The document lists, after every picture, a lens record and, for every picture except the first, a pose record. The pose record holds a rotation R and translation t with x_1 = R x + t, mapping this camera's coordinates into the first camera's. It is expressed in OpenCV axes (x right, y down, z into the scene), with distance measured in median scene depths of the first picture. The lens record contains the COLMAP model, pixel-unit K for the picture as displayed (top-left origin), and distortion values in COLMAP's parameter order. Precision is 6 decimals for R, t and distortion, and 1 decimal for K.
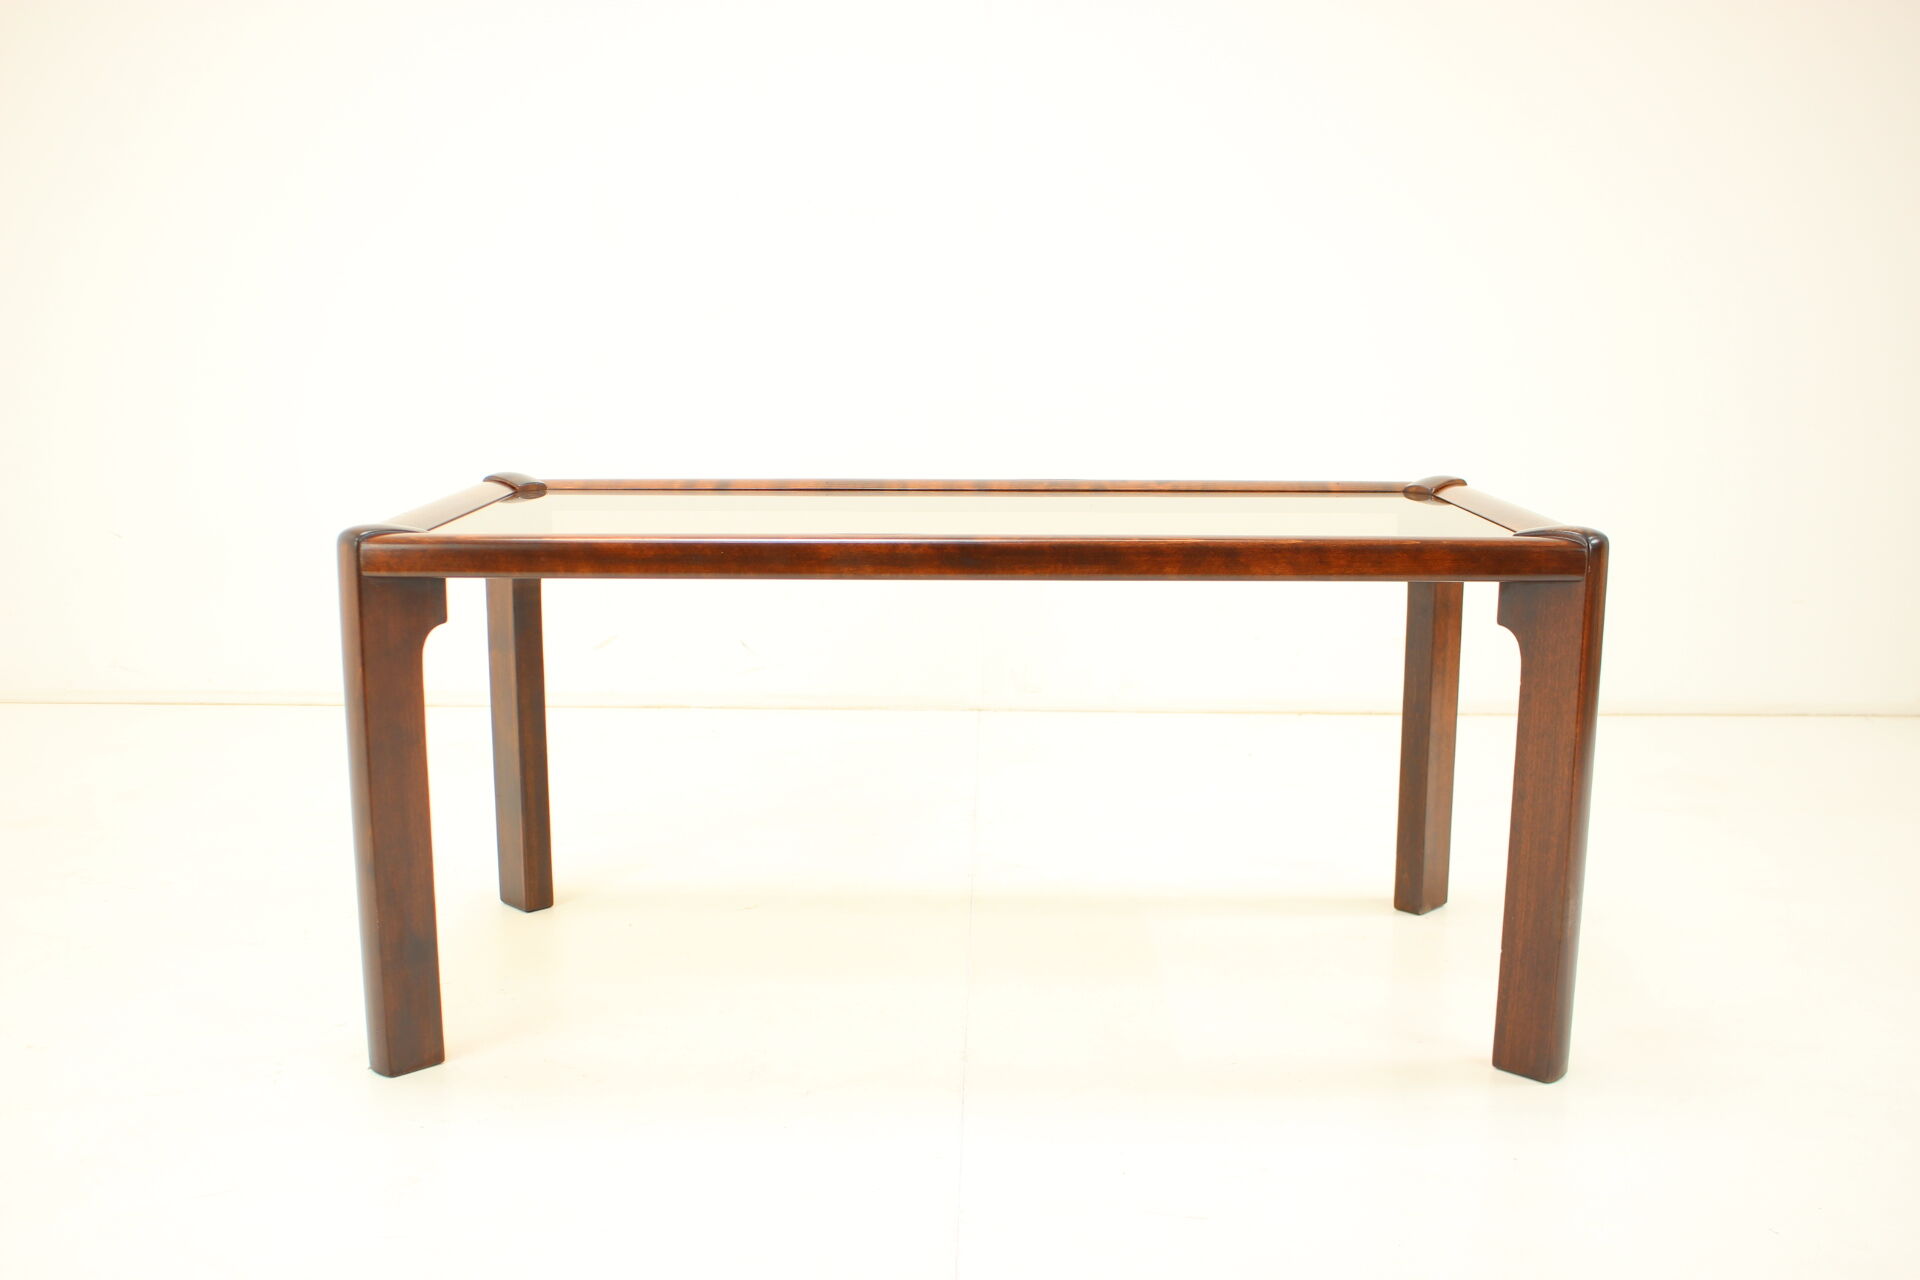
lens RADIAL K [[1919.9, 0, 960.0], [0, 1919.9, 640.0], [0, 0, 1]] dist [-0.095430, -0.000035]
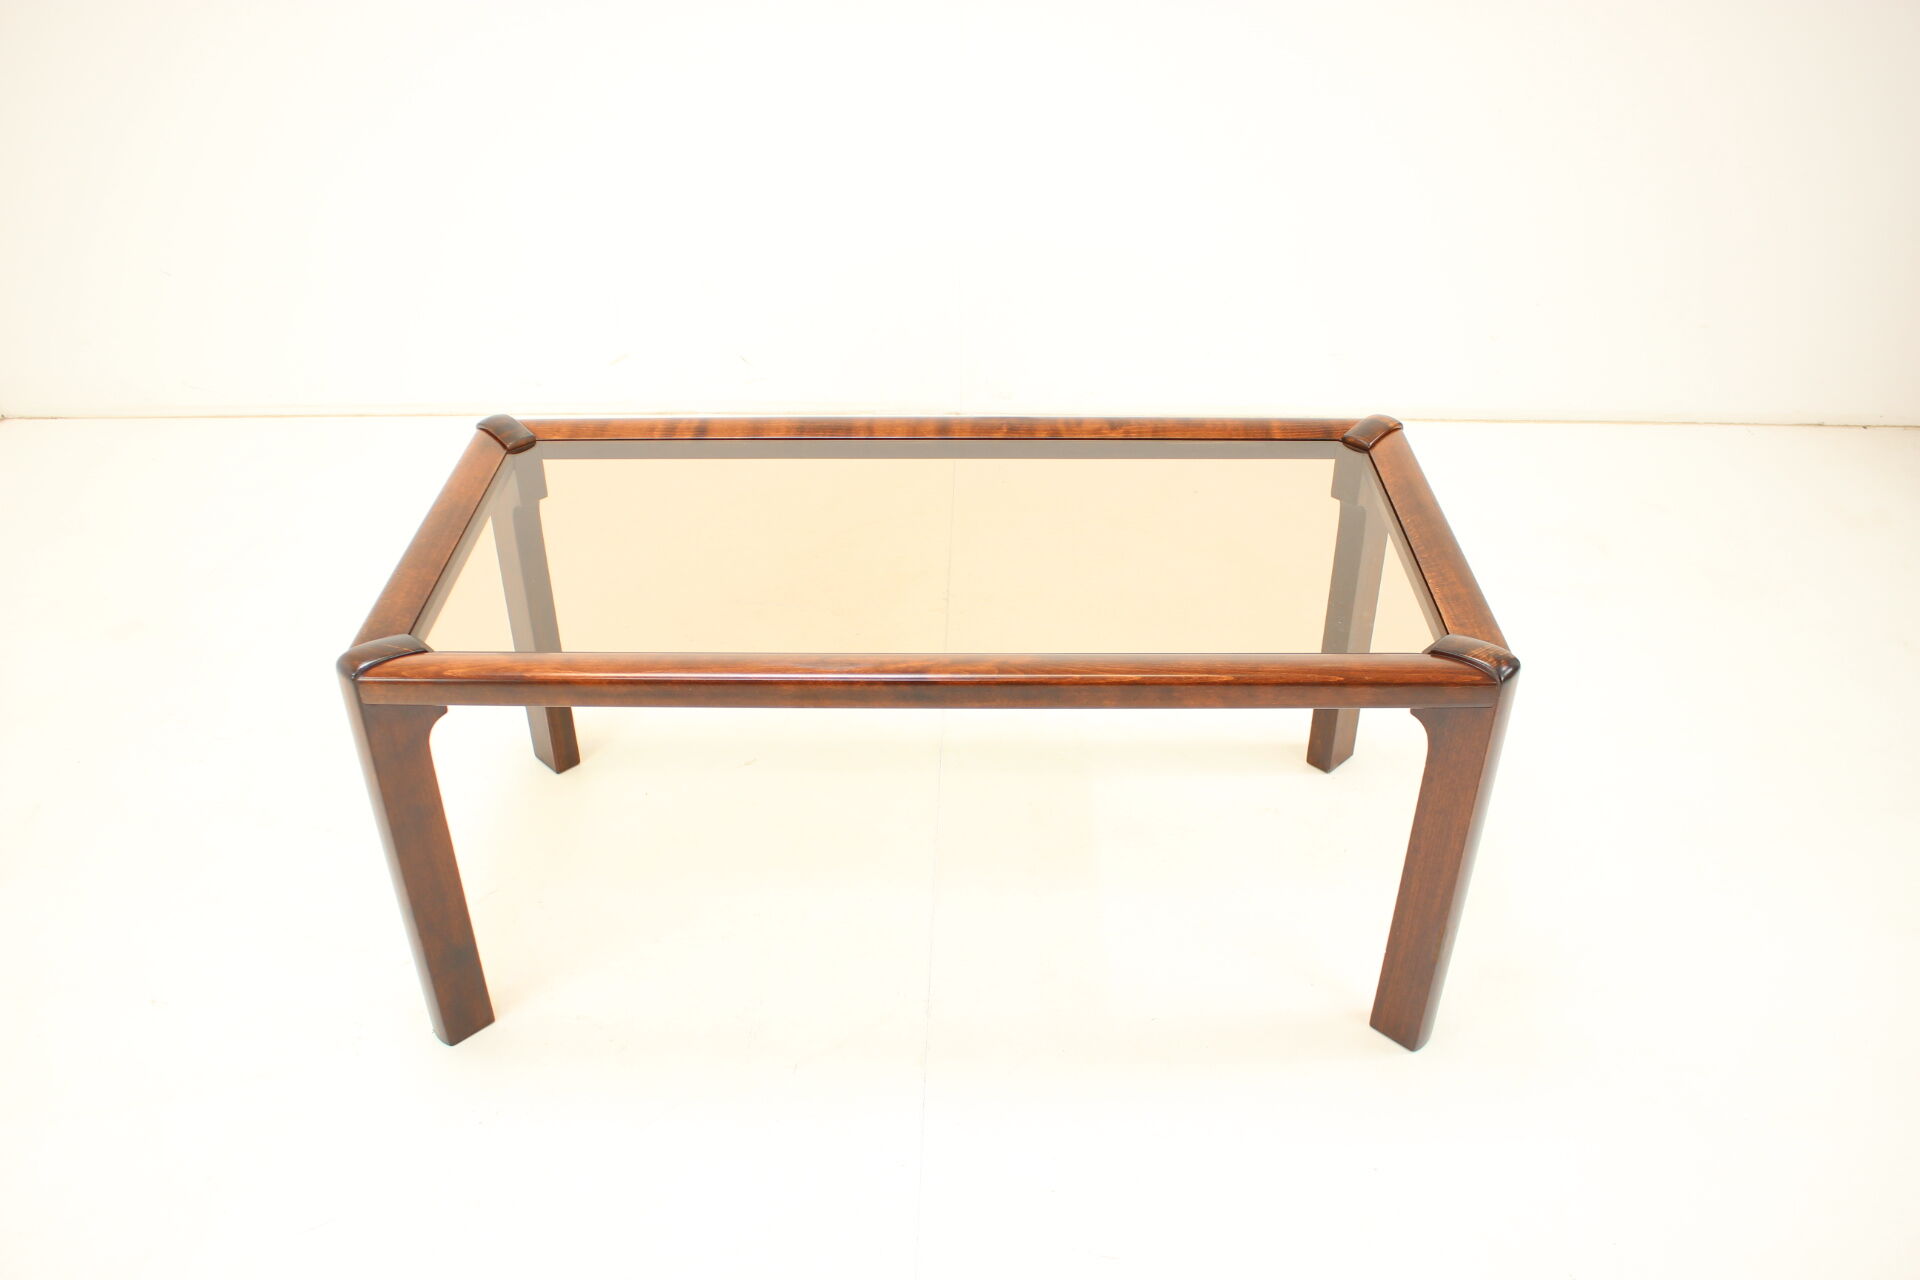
lens RADIAL K [[1611.4, 0, 960.0], [0, 1611.4, 640.0], [0, 0, 1]] dist [-0.119054, -0.004161]
pose [[0.999977, -0.005515, -0.003873, 0.028855], [0.006588, 0.920981, 0.389553, -0.403683], [0.001419, -0.389570, 0.920996, 0.177232]]
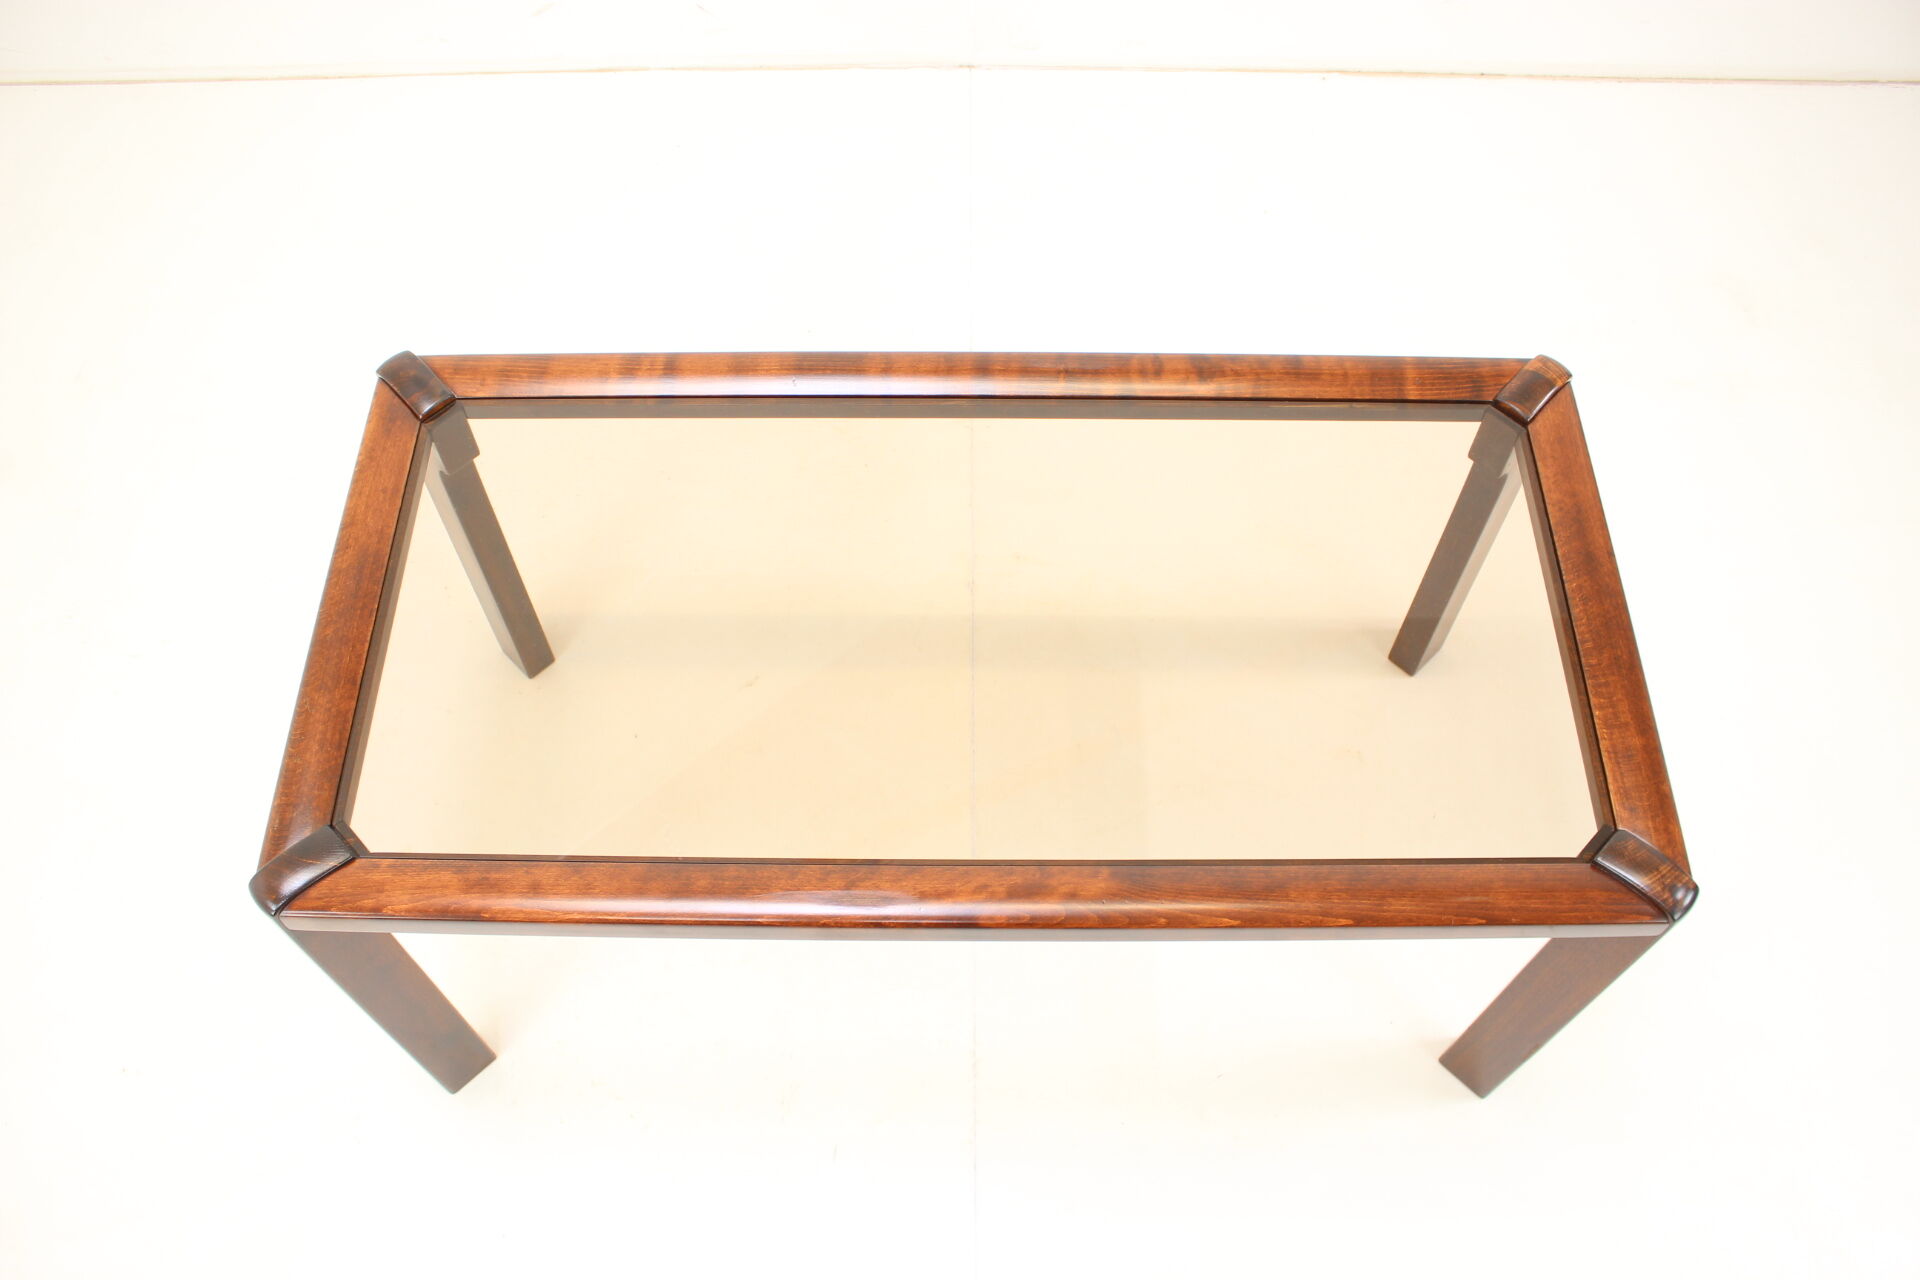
lens RADIAL K [[1582.0, 0, 978.1], [0, 1582.0, 640.0], [0, 0, 1]] dist [-0.072363, -0.001496]
pose [[0.999756, -0.005968, 0.021259, -0.008853], [-0.011937, 0.663889, 0.747736, -0.647655], [-0.018576, -0.747807, 0.663656, 0.596505]]
